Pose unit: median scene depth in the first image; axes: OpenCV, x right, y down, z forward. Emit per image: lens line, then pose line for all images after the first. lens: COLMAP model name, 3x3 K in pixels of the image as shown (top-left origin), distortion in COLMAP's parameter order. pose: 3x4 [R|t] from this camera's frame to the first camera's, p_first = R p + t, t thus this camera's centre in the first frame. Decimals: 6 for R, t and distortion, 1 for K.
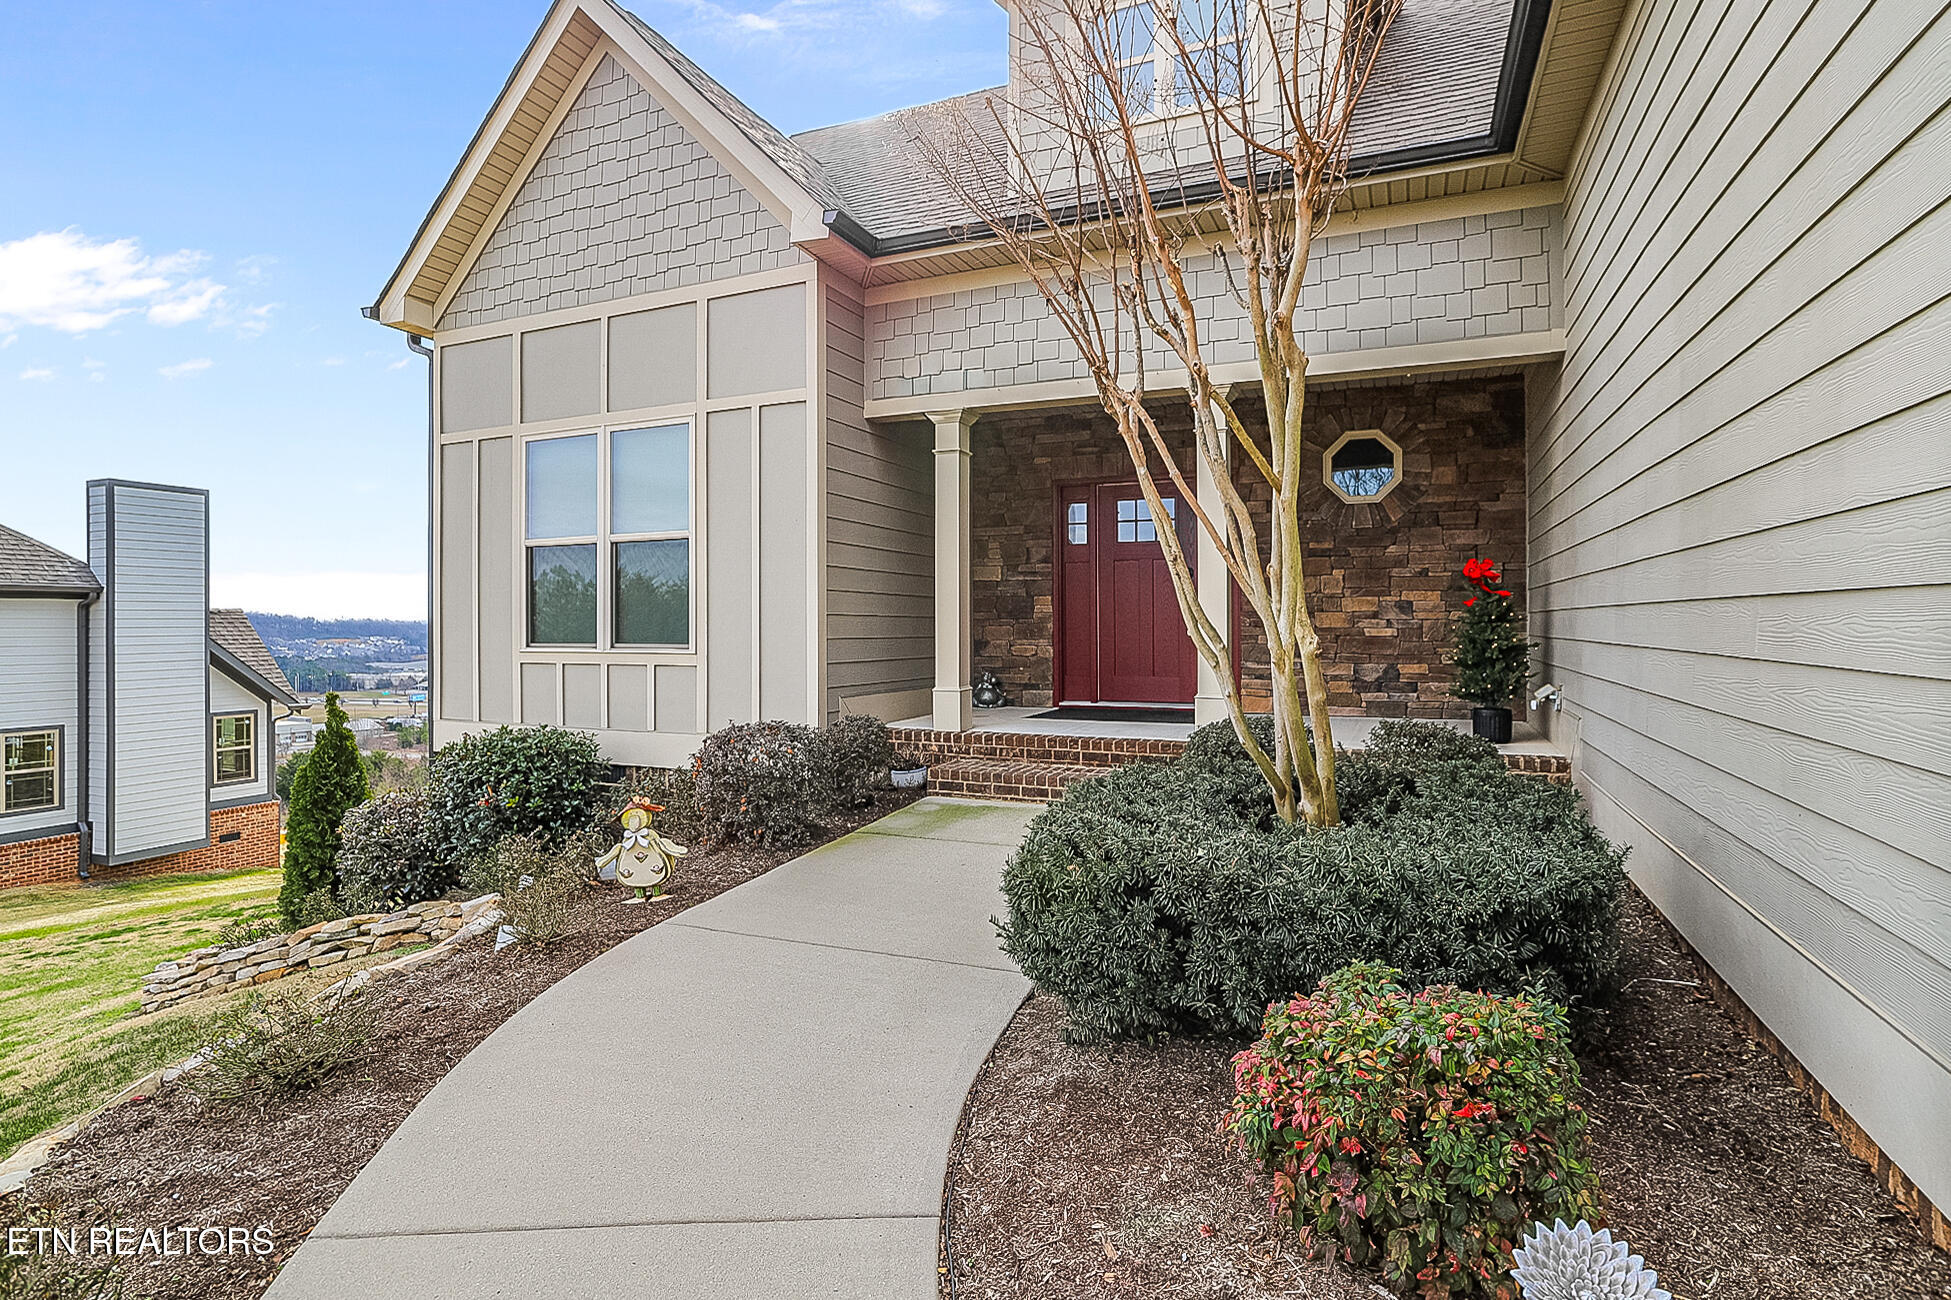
lens RADIAL K [[994.4, 0, 977.6], [0, 994.4, 619.6], [0, 0, 1]] dist [-0.033960, 0.000989]
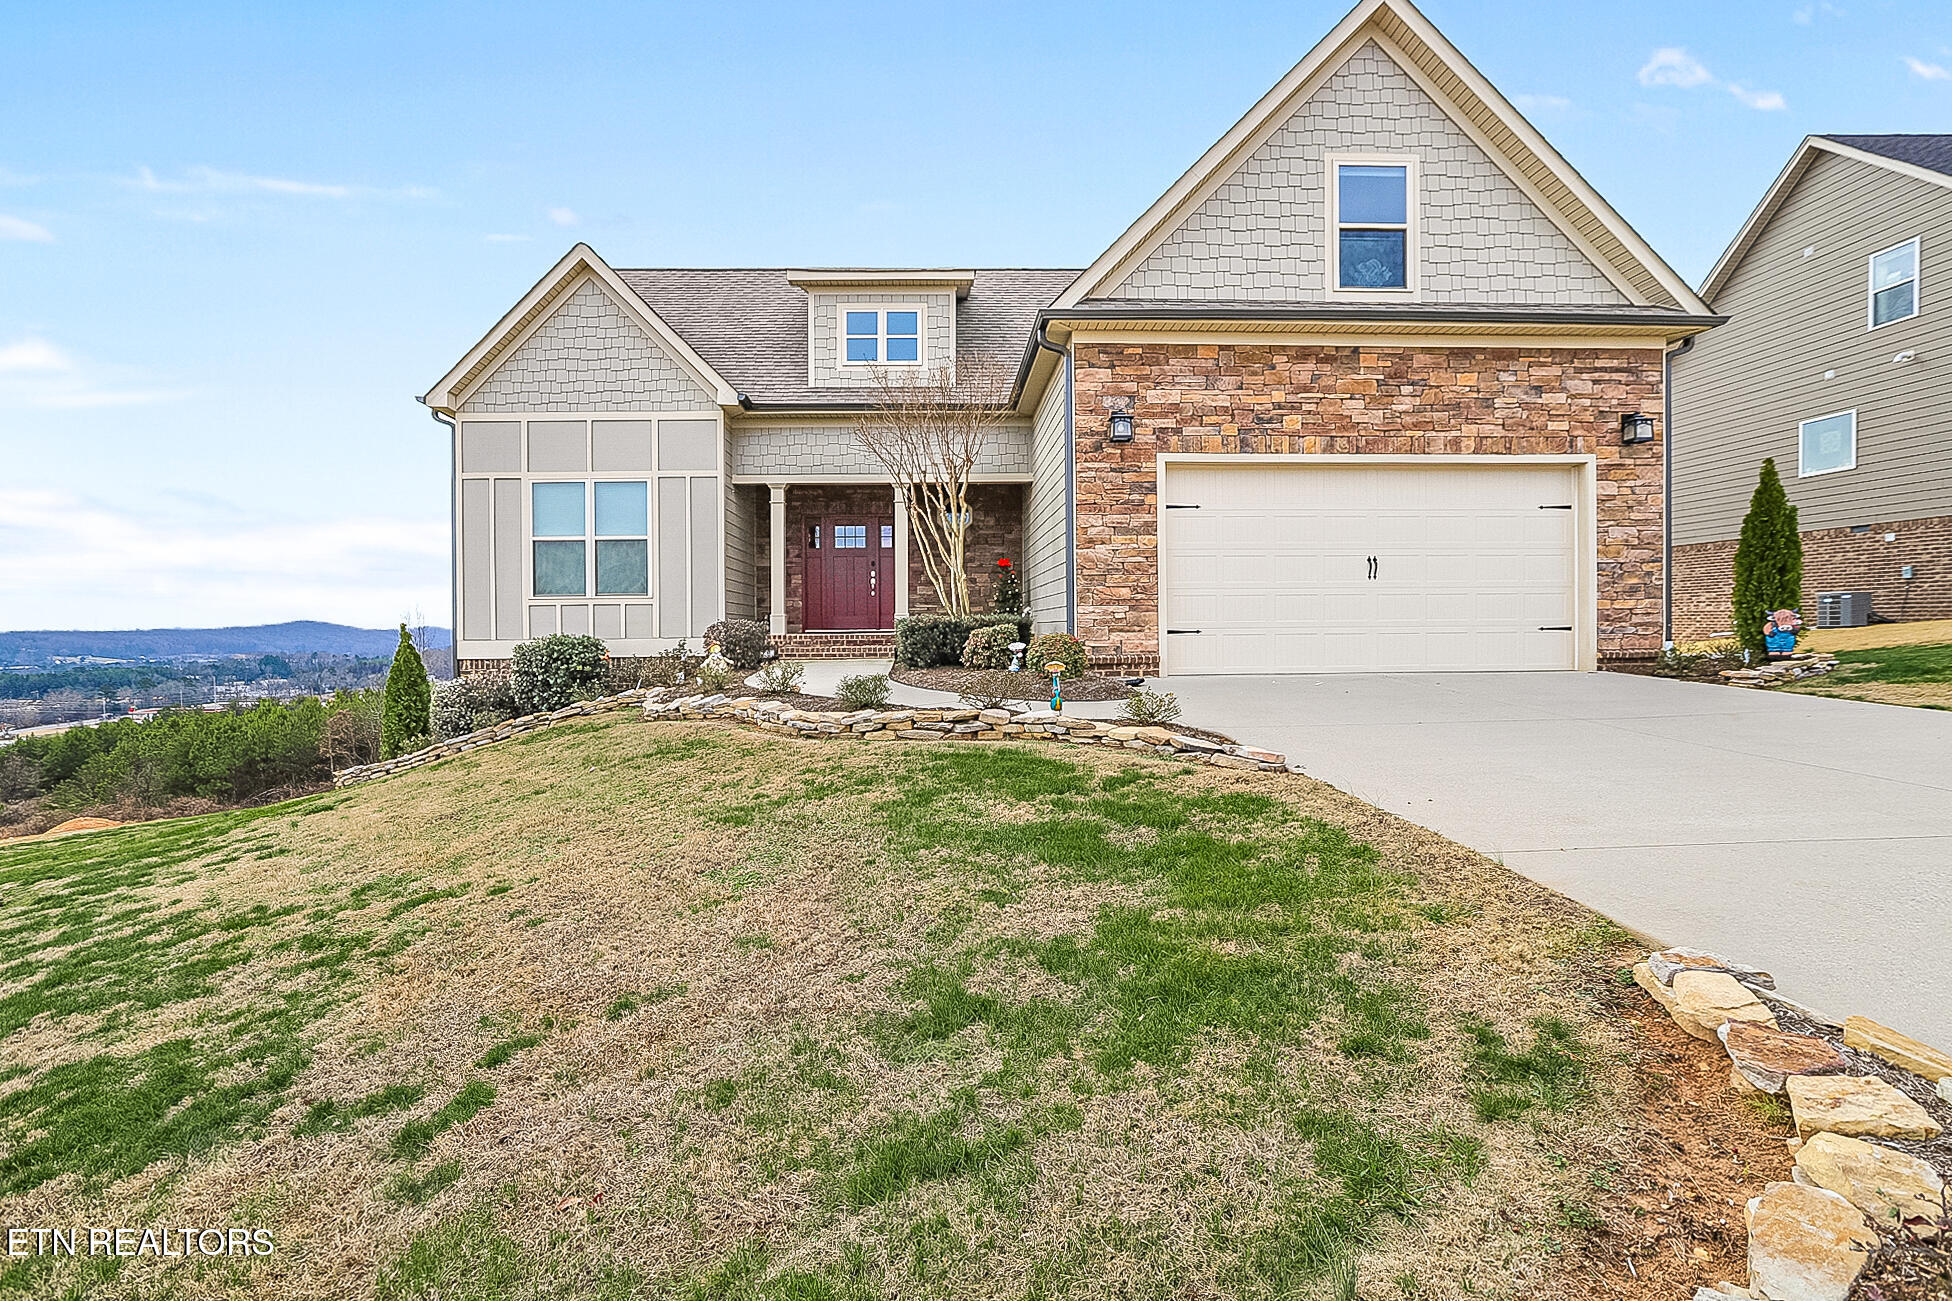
lens RADIAL K [[994.9, 0, 974.2], [0, 994.9, 640.4], [0, 0, 1]] dist [-0.033960, 0.000989]
pose [[0.904944, -0.010024, 0.425413, -0.550467], [0.003316, 0.999858, 0.016506, 0.089816], [-0.425518, -0.013526, 0.904849, -1.087379]]
